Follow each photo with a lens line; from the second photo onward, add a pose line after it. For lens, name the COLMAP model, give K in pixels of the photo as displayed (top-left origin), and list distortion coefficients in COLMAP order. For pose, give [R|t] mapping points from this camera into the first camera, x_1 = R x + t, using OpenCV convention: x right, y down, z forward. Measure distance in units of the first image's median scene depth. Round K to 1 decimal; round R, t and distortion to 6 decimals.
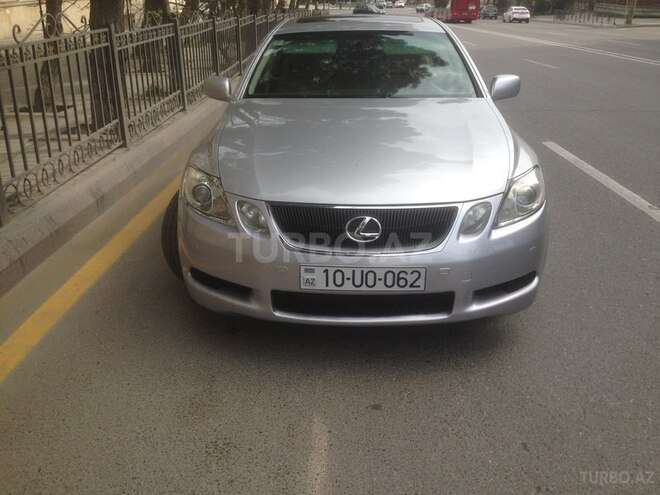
lens RADIAL K [[636.2, 0, 330.0], [0, 636.2, 247.5], [0, 0, 1]] dist [0.001041, -0.234352]
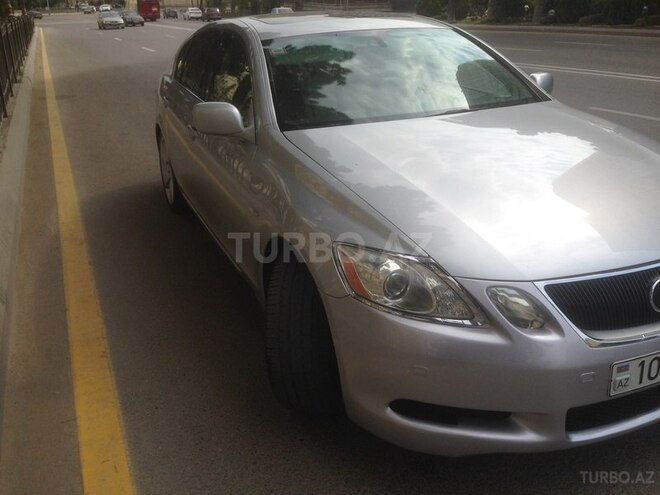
lens RADIAL K [[636.2, 0, 330.0], [0, 636.2, 247.5], [0, 0, 1]] dist [0.001041, -0.234352]
pose [[0.891237, -0.168526, 0.421066, -0.570590], [0.169027, 0.984938, 0.036442, -0.170611], [-0.420865, 0.038693, 0.906298, 0.475875]]
